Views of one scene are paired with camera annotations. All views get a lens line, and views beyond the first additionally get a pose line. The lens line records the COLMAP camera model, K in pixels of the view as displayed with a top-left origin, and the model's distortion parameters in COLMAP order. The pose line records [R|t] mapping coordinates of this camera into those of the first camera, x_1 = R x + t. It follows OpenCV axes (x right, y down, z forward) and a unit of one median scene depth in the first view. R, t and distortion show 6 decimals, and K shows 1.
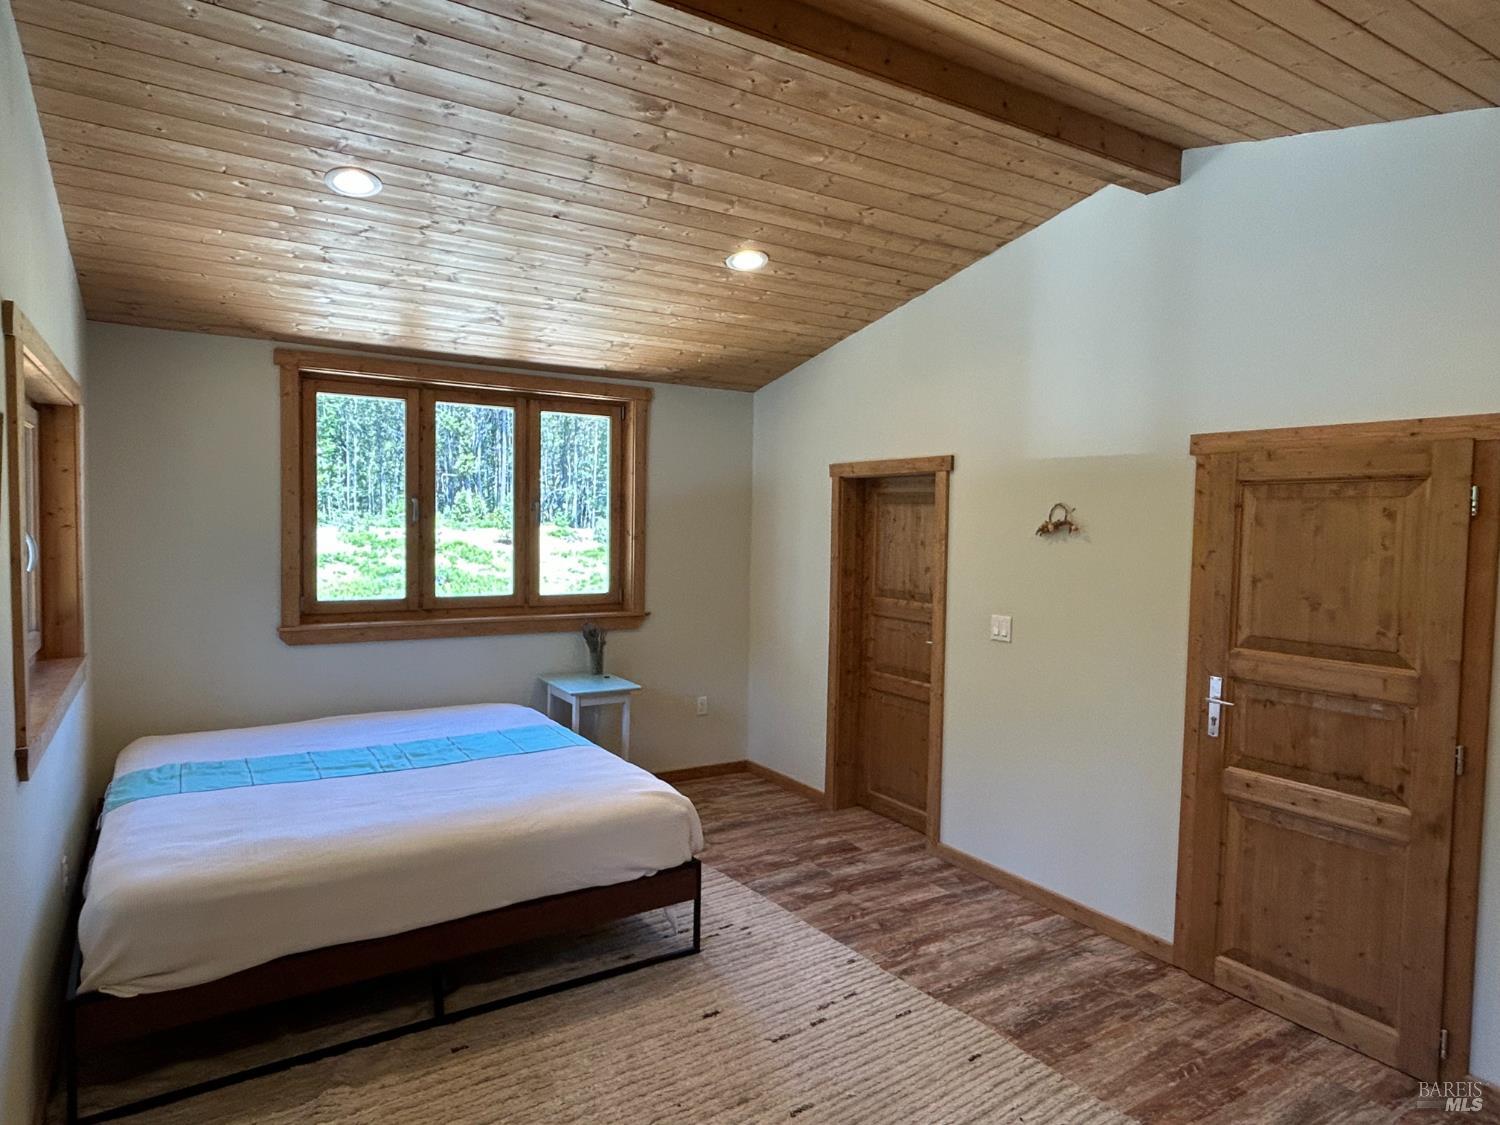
lens RADIAL K [[914.4, 0, 742.5], [0, 914.4, 564.6], [0, 0, 1]] dist [0.001771, -0.004395]
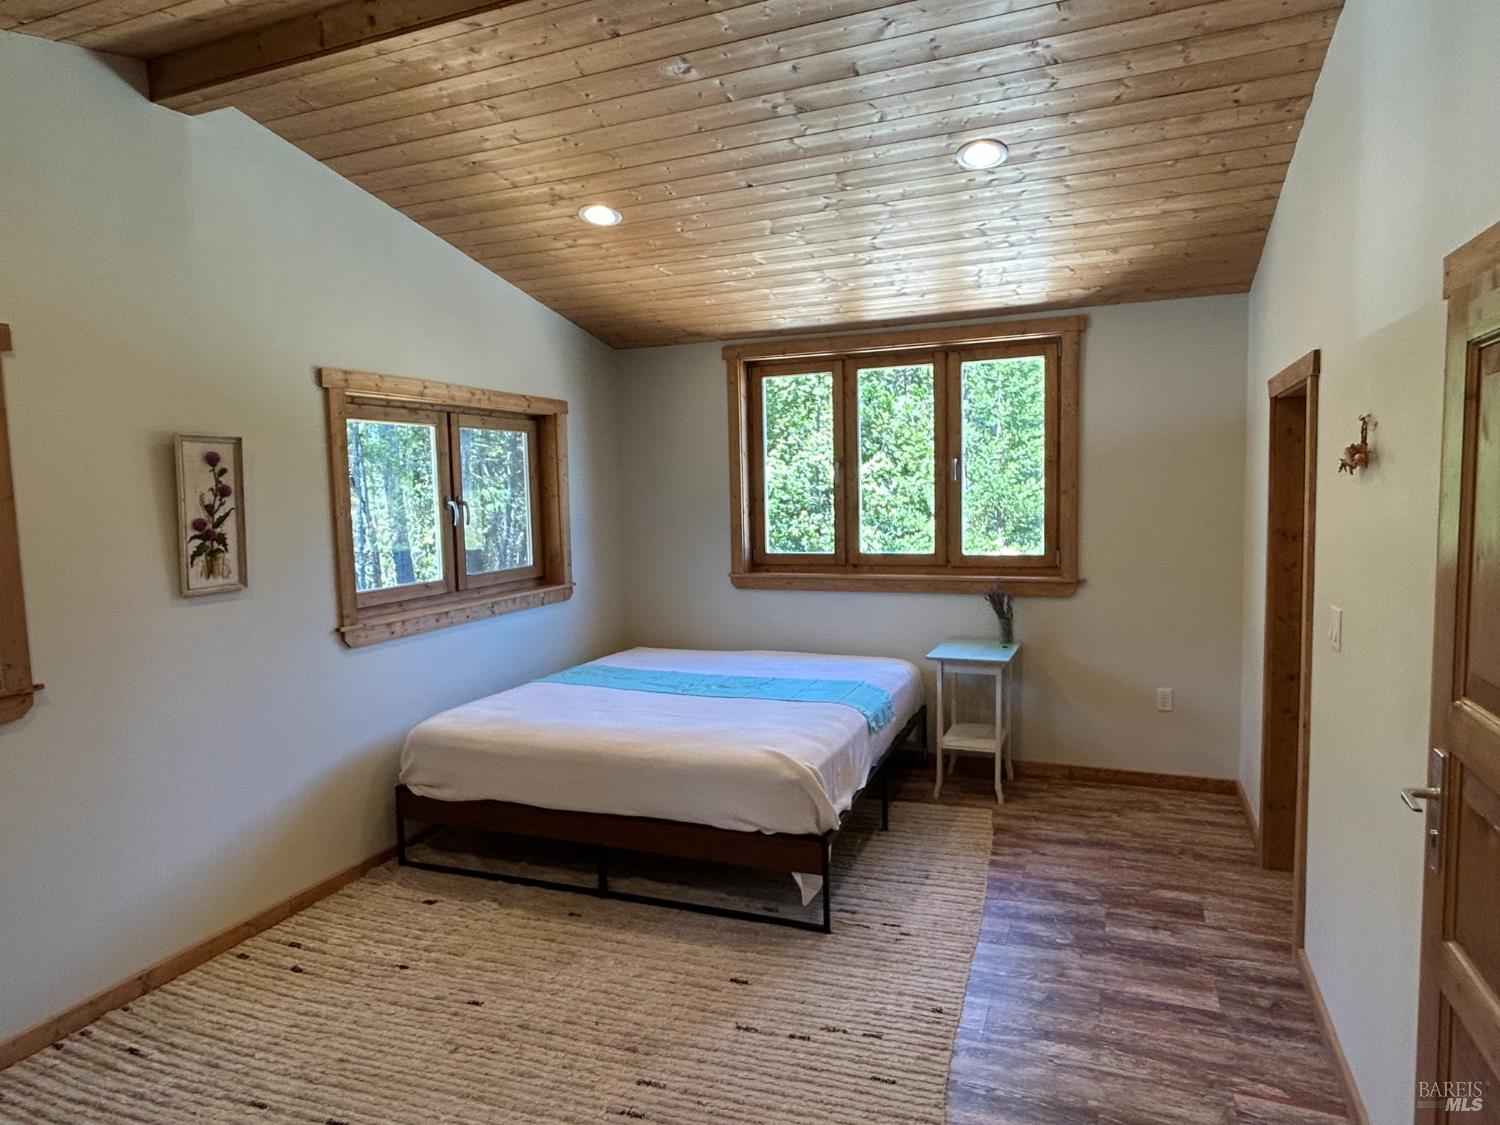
lens RADIAL K [[914.4, 0, 743.3], [0, 914.4, 560.0], [0, 0, 1]] dist [0.001771, -0.004395]
pose [[0.577670, 0.033411, -0.815586, 0.518108], [-0.002836, 0.999238, 0.038925, 0.002291], [0.816265, -0.020173, 0.577325, 0.308891]]
